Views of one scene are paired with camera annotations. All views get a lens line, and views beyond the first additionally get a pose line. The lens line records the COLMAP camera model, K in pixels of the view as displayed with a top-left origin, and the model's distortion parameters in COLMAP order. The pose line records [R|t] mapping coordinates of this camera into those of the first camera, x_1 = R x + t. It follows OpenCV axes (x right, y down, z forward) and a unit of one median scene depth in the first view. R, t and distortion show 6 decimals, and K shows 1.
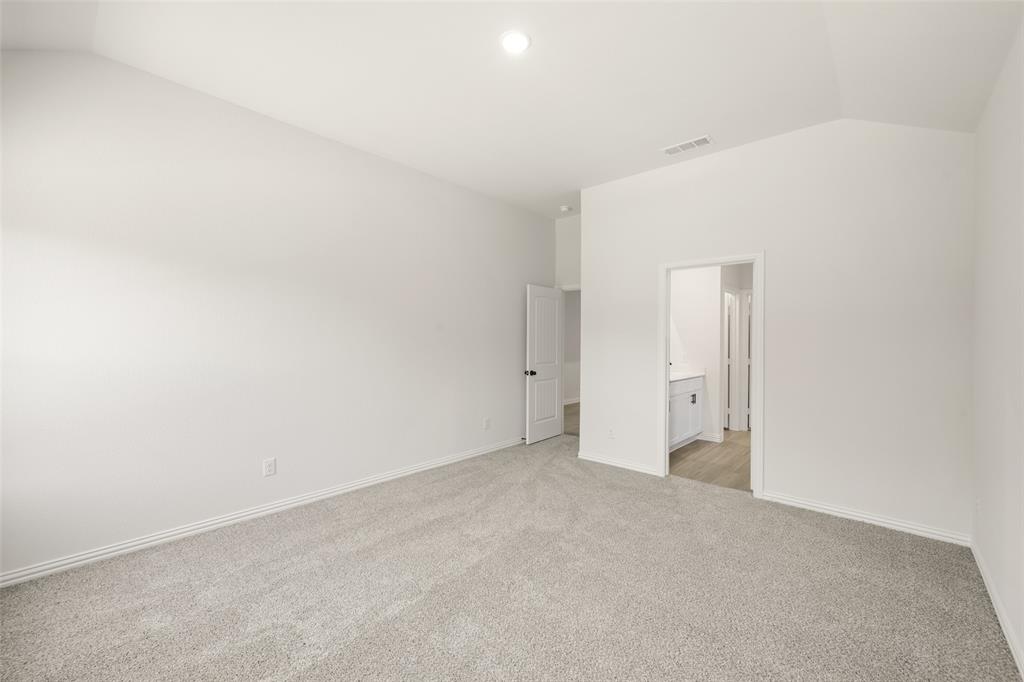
lens RADIAL K [[421.3, 0, 512.0], [0, 421.3, 341.0], [0, 0, 1]] dist [0.000894, 0.000016]
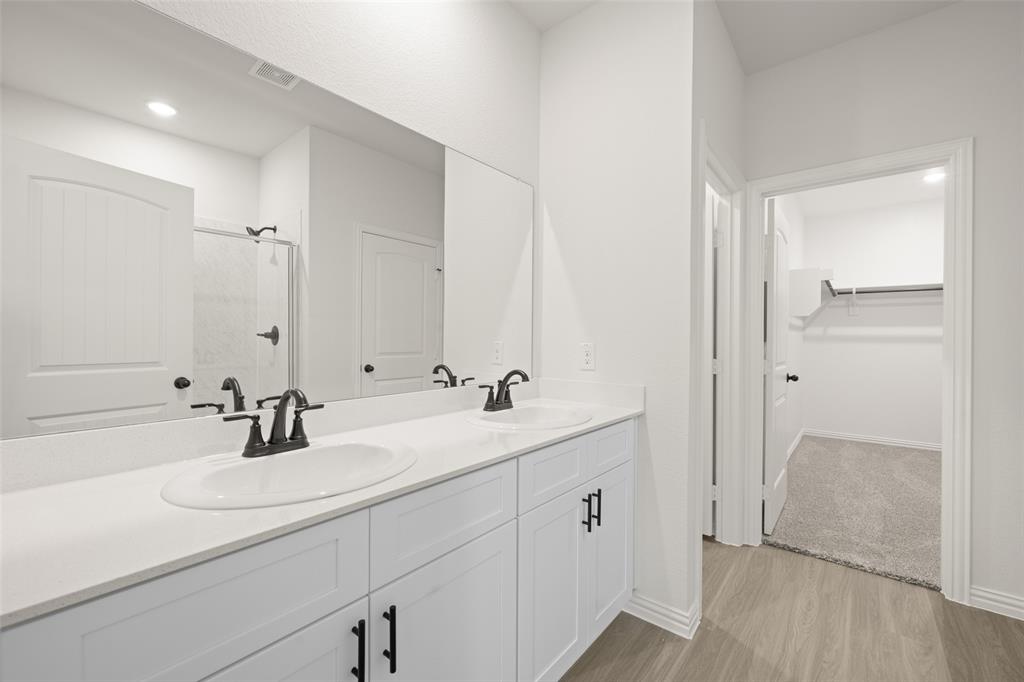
lens RADIAL K [[421.3, 0, 512.0], [0, 421.3, 341.0], [0, 0, 1]] dist [0.000894, 0.000016]
pose [[0.999219, -0.002085, 0.039468, 0.313640], [0.001940, 0.999991, 0.003714, 0.023183], [-0.039475, -0.003634, 0.999214, 0.621966]]
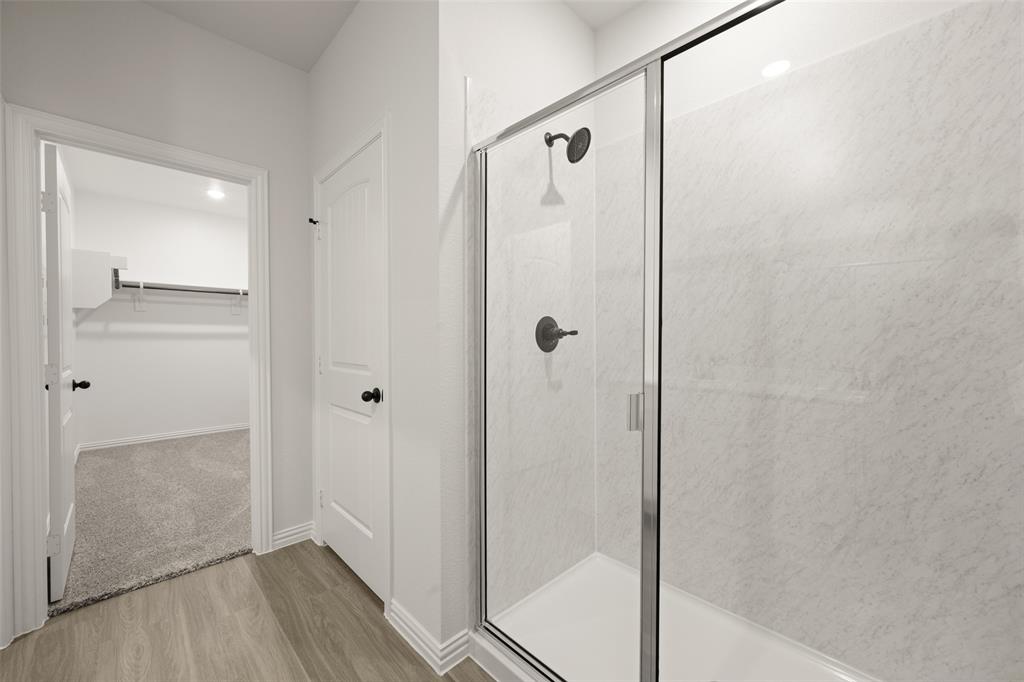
lens RADIAL K [[401.7, 0, 512.0], [0, 401.7, 341.0], [0, 0, 1]] dist [0.001233, 0.000234]
pose [[0.068358, -0.016688, 0.997521, 0.314867], [0.004860, 0.999854, 0.016394, 0.023920], [-0.997649, 0.003728, 0.068429, 0.672212]]
